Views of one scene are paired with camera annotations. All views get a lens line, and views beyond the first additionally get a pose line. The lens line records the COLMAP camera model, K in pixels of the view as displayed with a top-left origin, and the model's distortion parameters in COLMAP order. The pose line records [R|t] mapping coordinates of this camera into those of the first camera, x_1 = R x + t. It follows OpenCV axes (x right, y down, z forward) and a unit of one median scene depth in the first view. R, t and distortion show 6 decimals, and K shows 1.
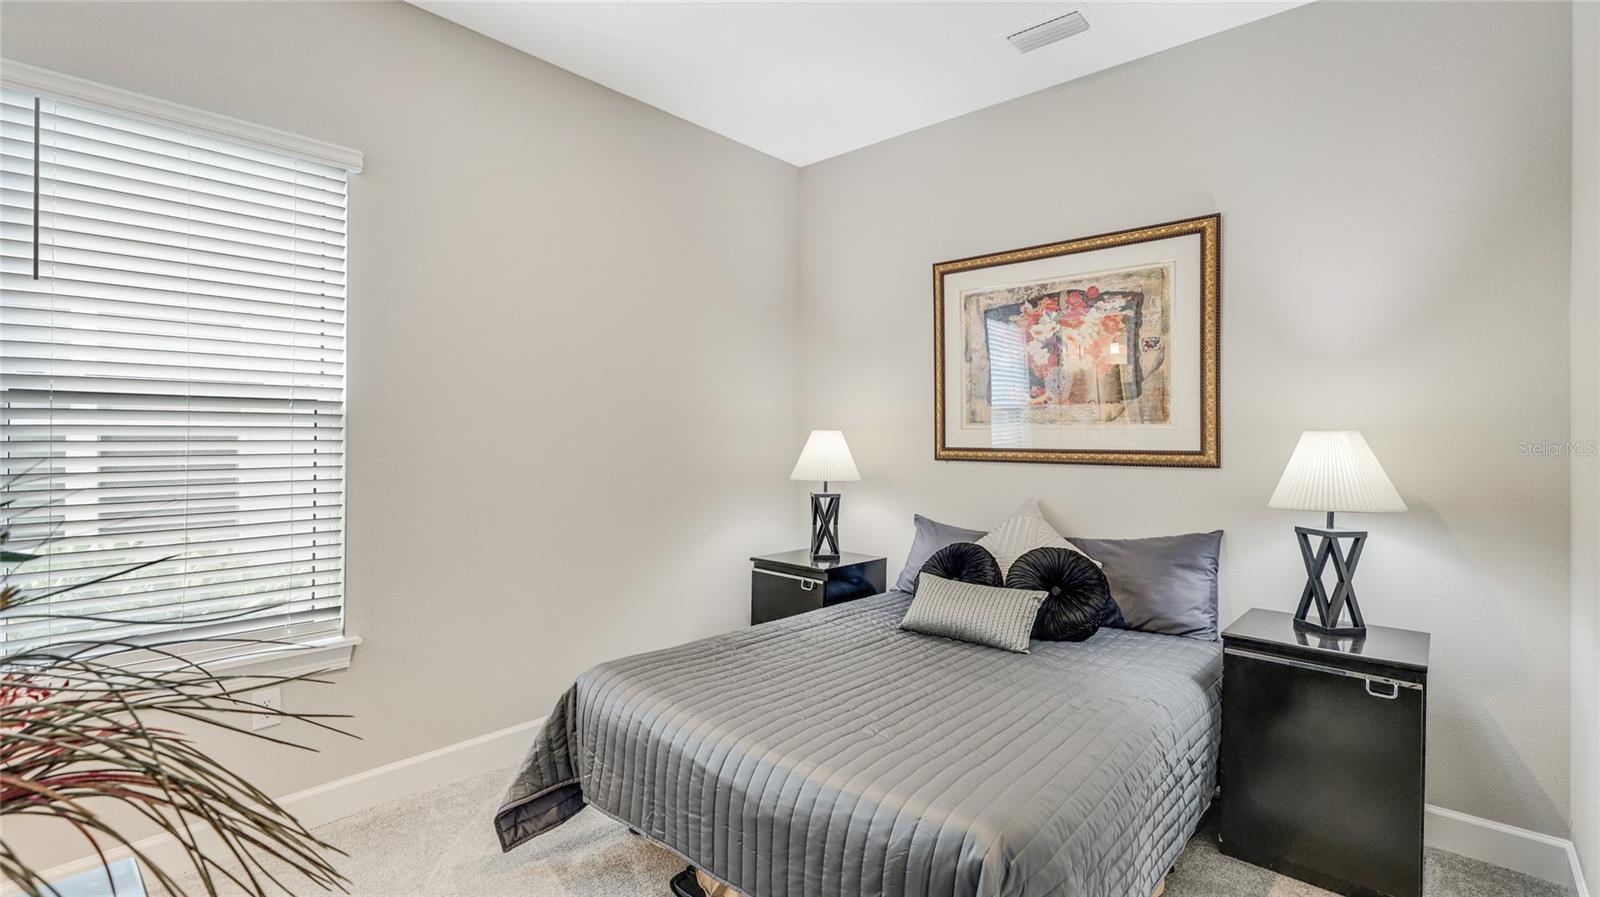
lens RADIAL K [[719.9, 0, 797.5], [0, 719.9, 445.2], [0, 0, 1]] dist [0.000241, 0.000090]
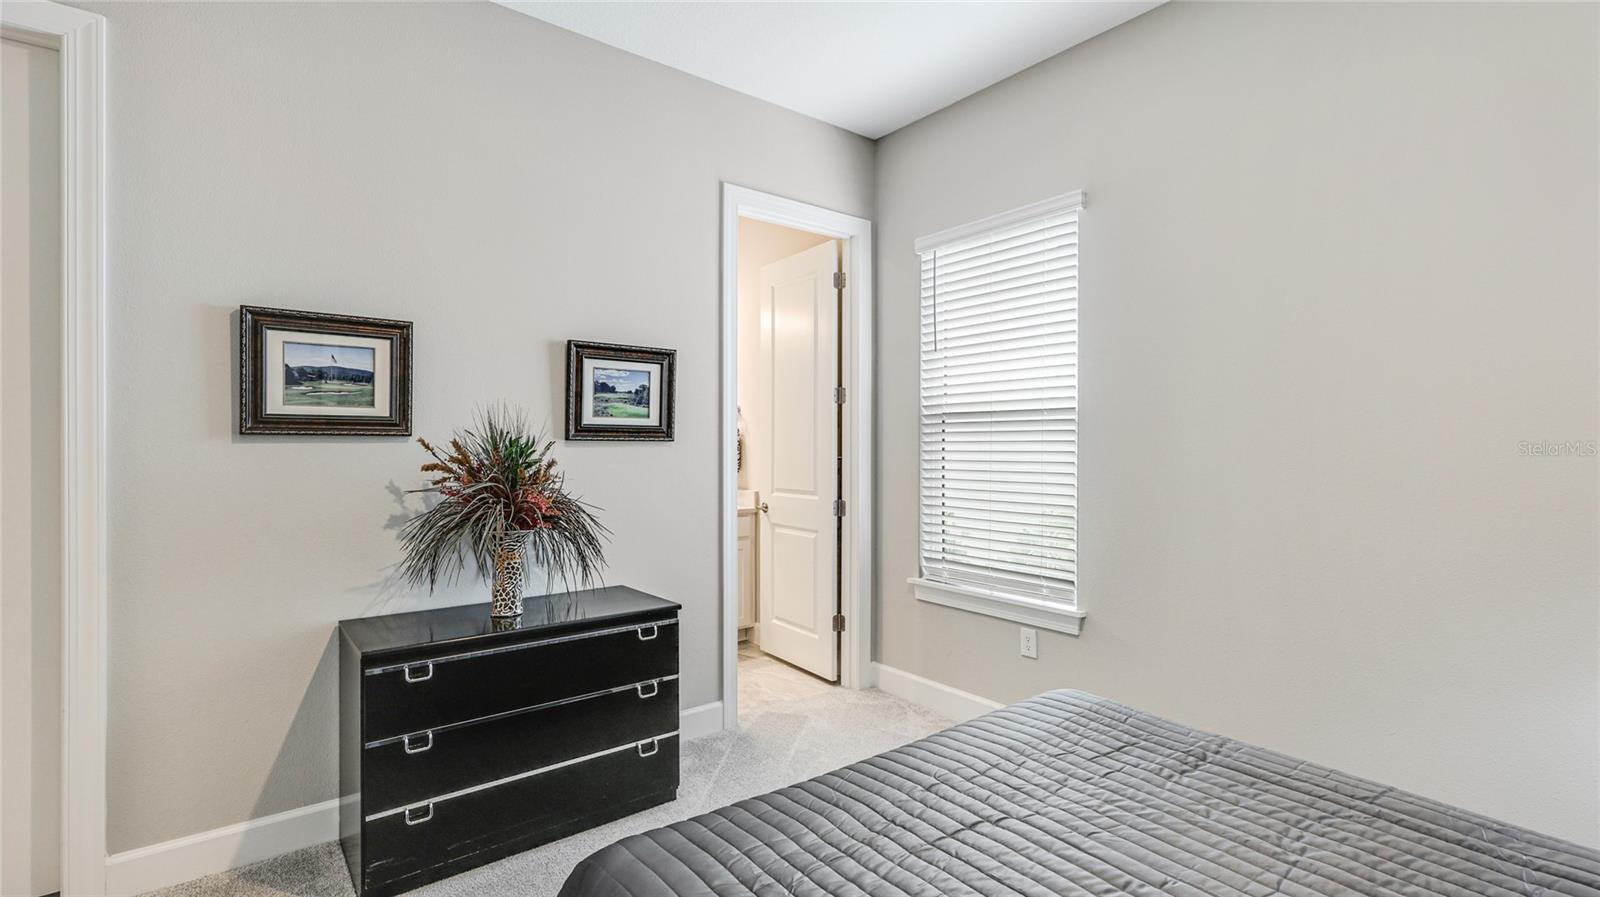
lens RADIAL K [[719.9, 0, 797.5], [0, 719.9, 445.2], [0, 0, 1]] dist [0.000241, 0.000090]
pose [[-0.172053, -0.009550, -0.985041, 0.629350], [-0.009729, 0.999921, -0.007995, 0.017493], [0.985040, 0.008208, -0.172132, 0.792399]]
